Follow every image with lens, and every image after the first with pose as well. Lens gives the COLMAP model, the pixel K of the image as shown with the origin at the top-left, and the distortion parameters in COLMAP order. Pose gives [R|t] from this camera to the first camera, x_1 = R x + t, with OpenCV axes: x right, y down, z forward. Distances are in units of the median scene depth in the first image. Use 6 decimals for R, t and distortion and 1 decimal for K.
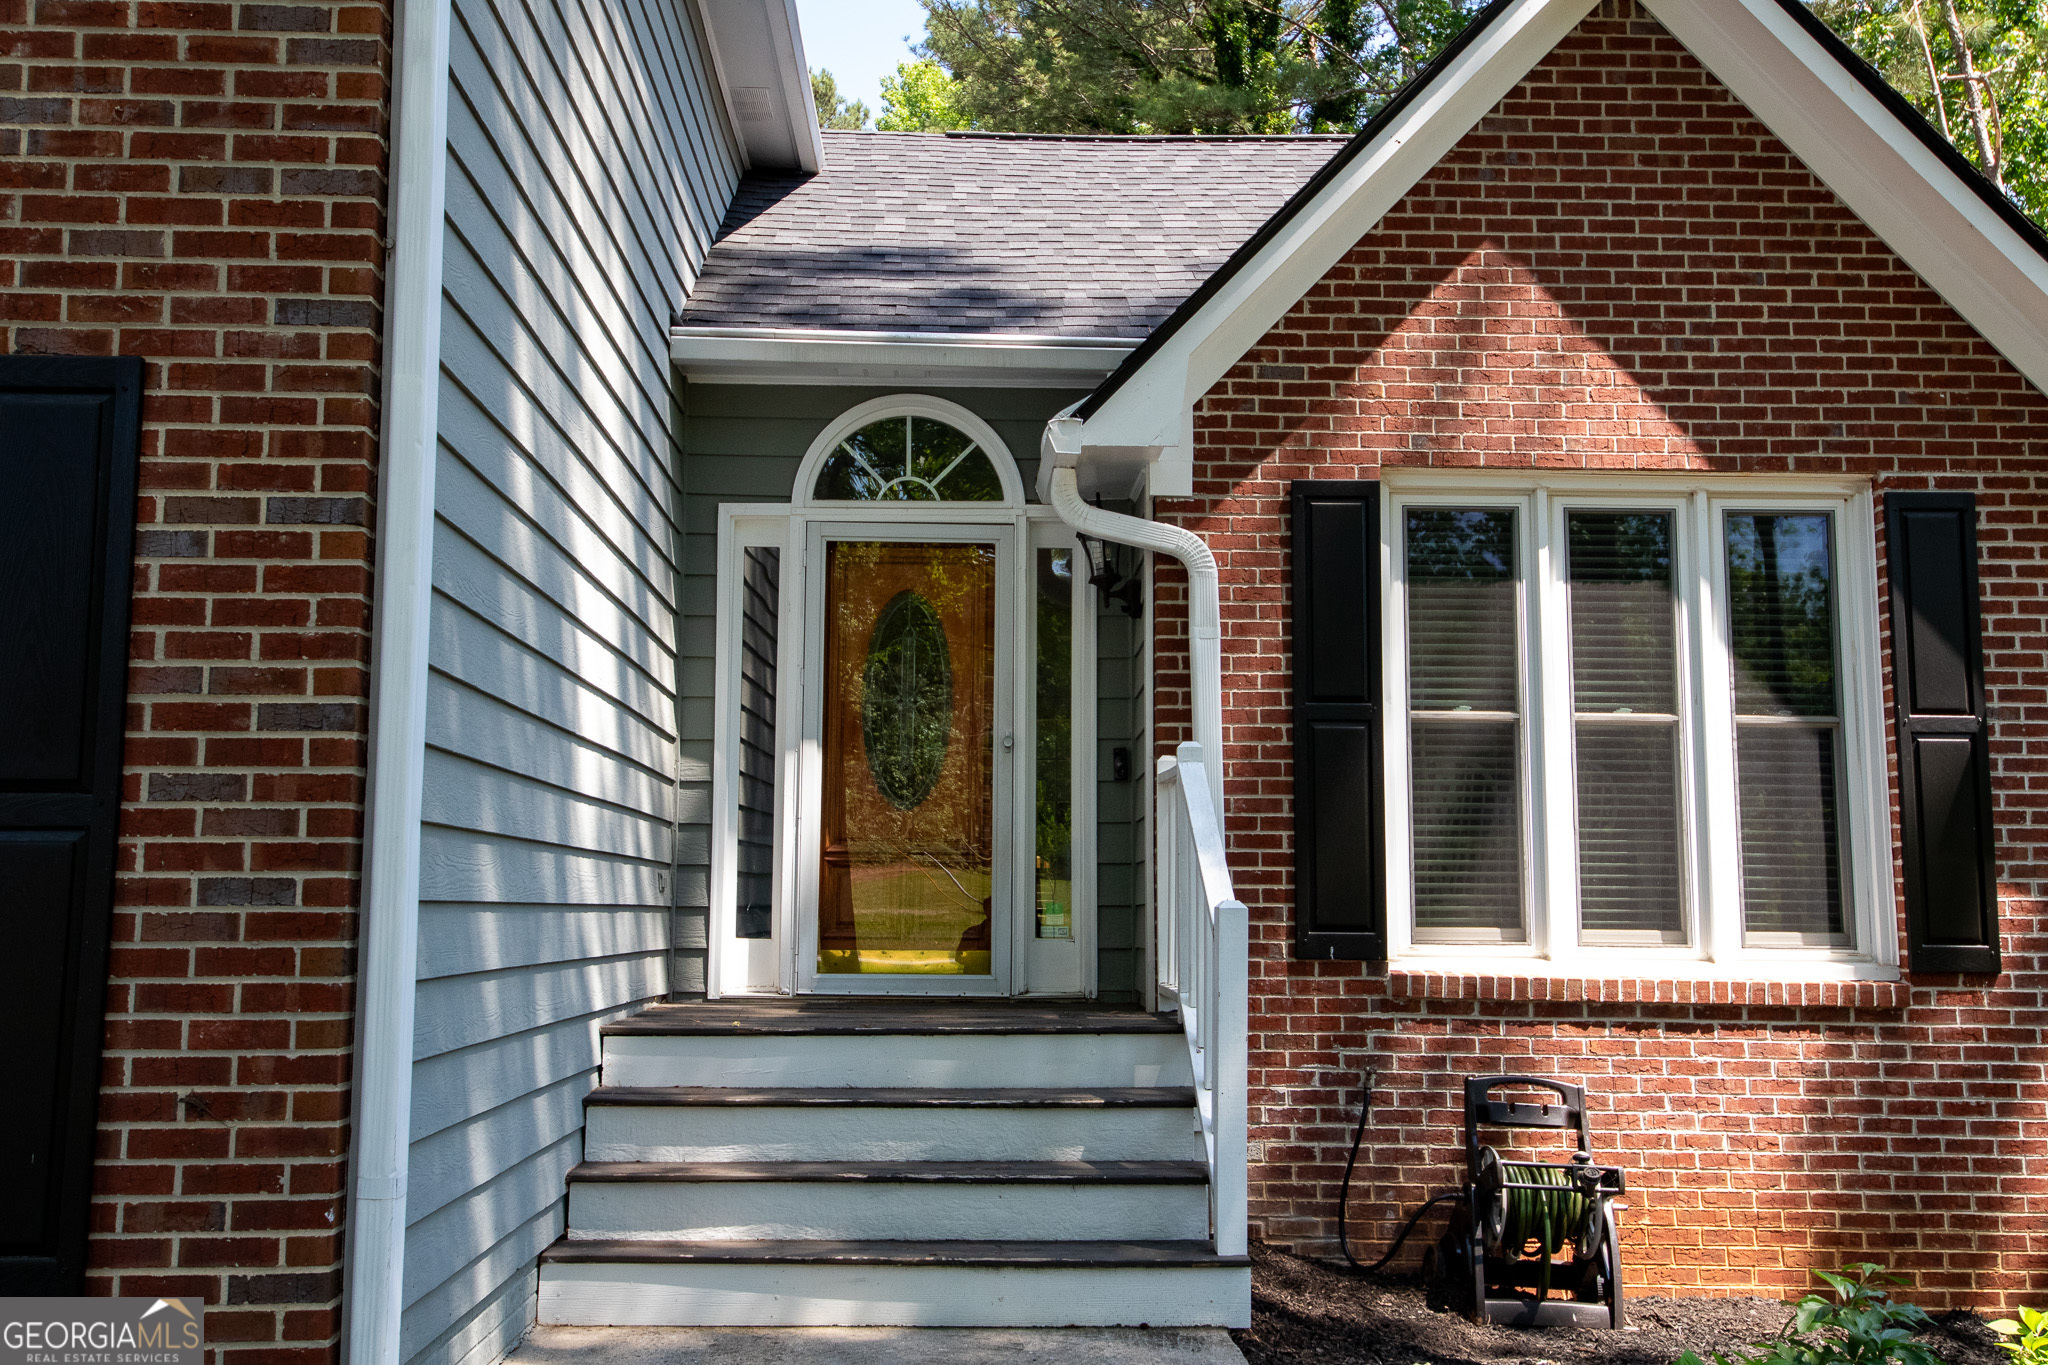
lens RADIAL K [[1911.0, 0, 1024.0], [0, 1911.0, 682.5], [0, 0, 1]] dist [0.052496, -0.018737]
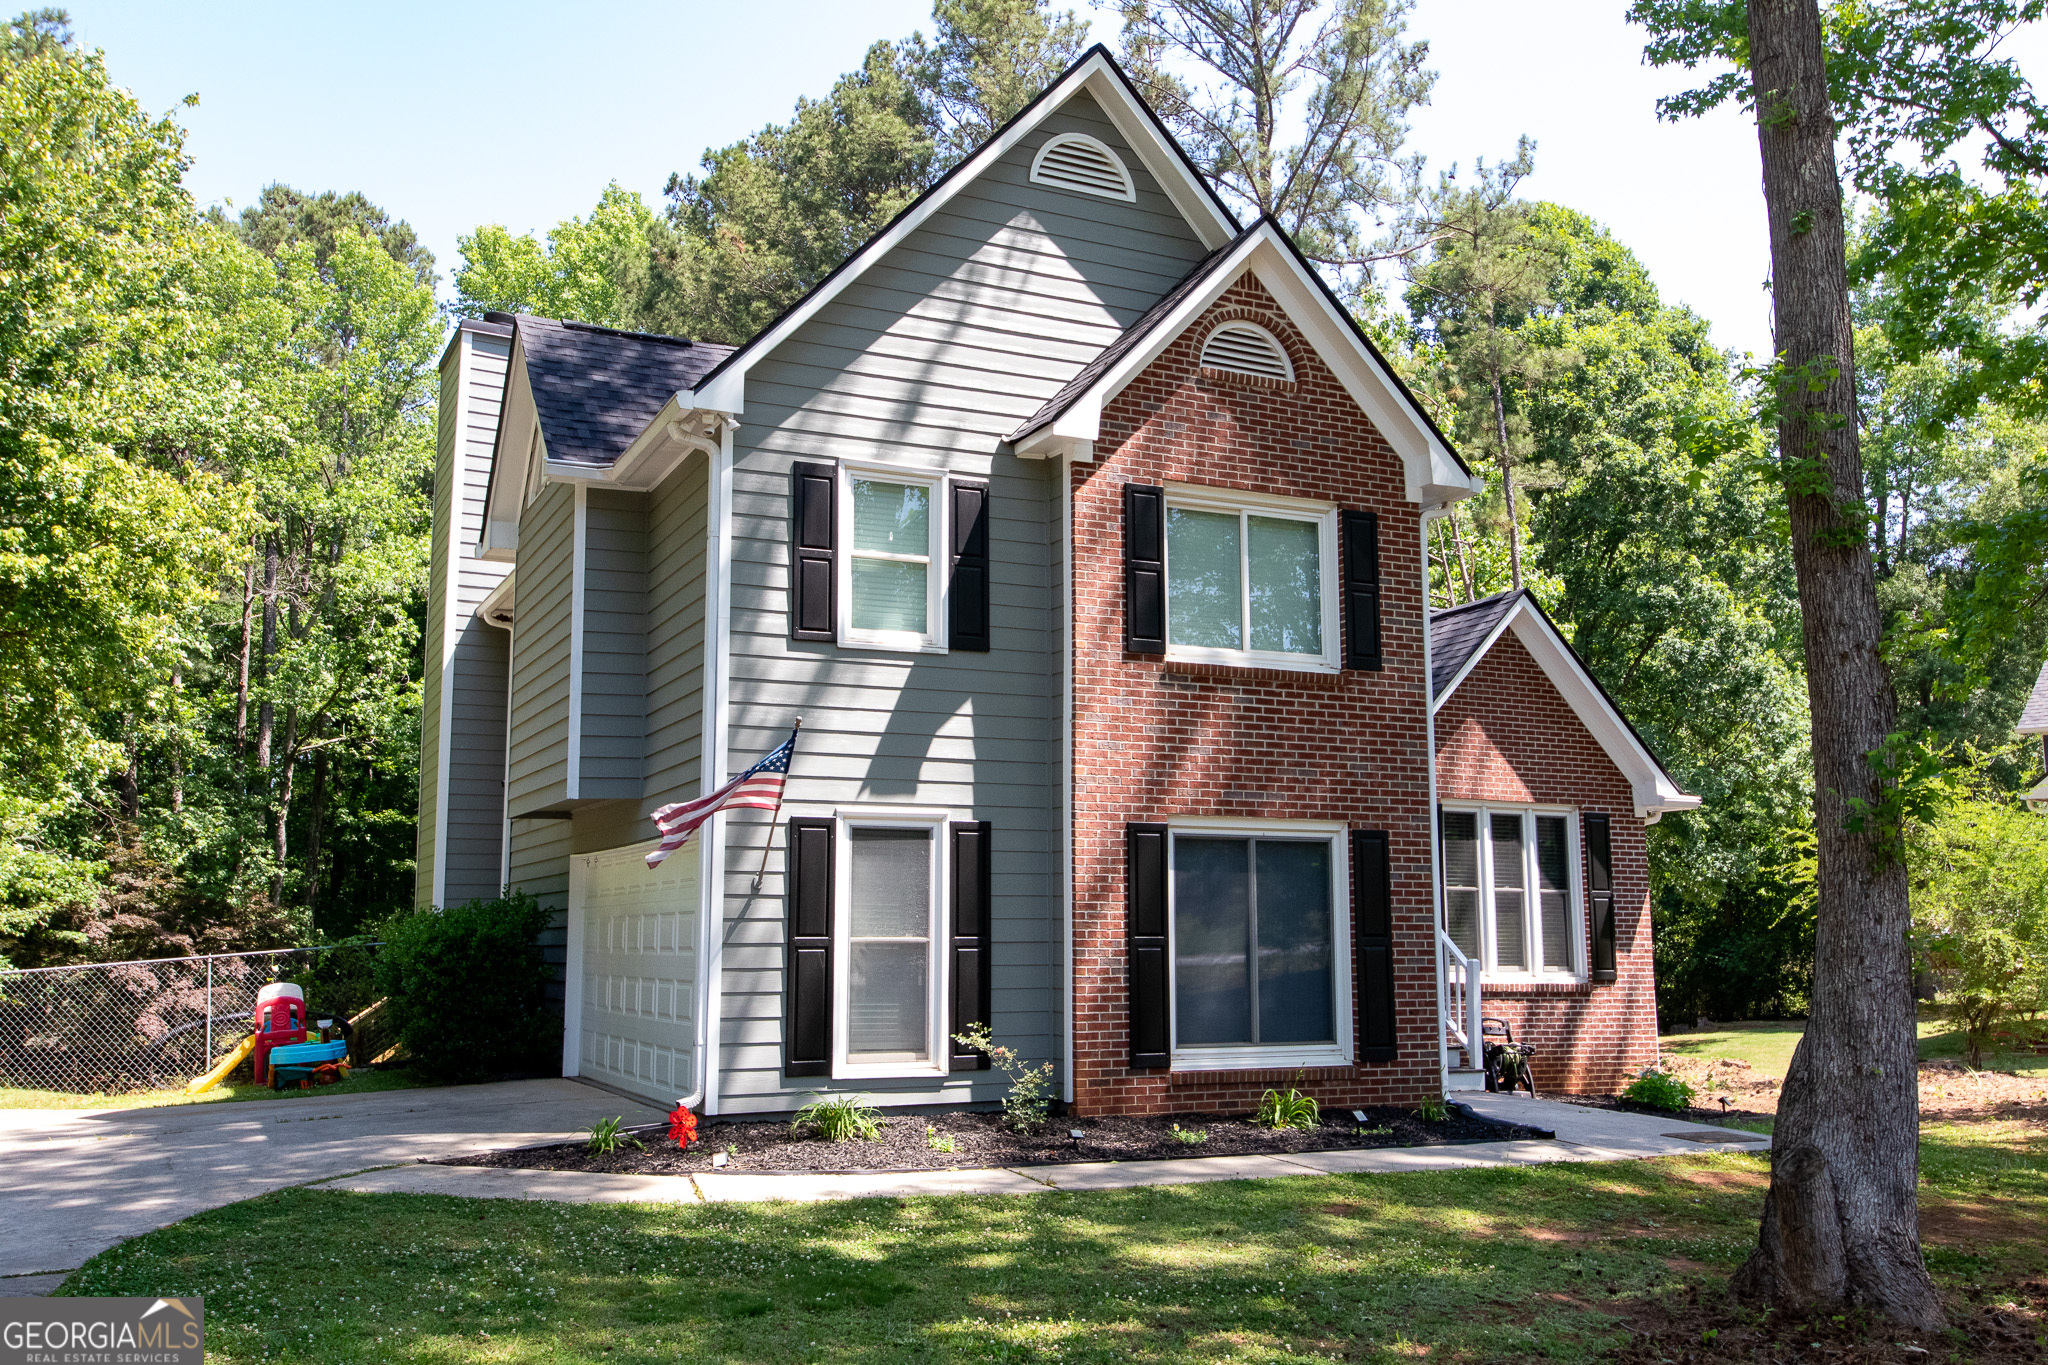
lens RADIAL K [[1785.3, 0, 1024.0], [0, 1785.3, 682.5], [0, 0, 1]] dist [0.044367, -0.000363]
pose [[0.919257, 0.053862, 0.389956, -1.374769], [-0.044004, 0.998447, -0.034176, -0.163609], [-0.391191, 0.014257, 0.920199, -1.135569]]
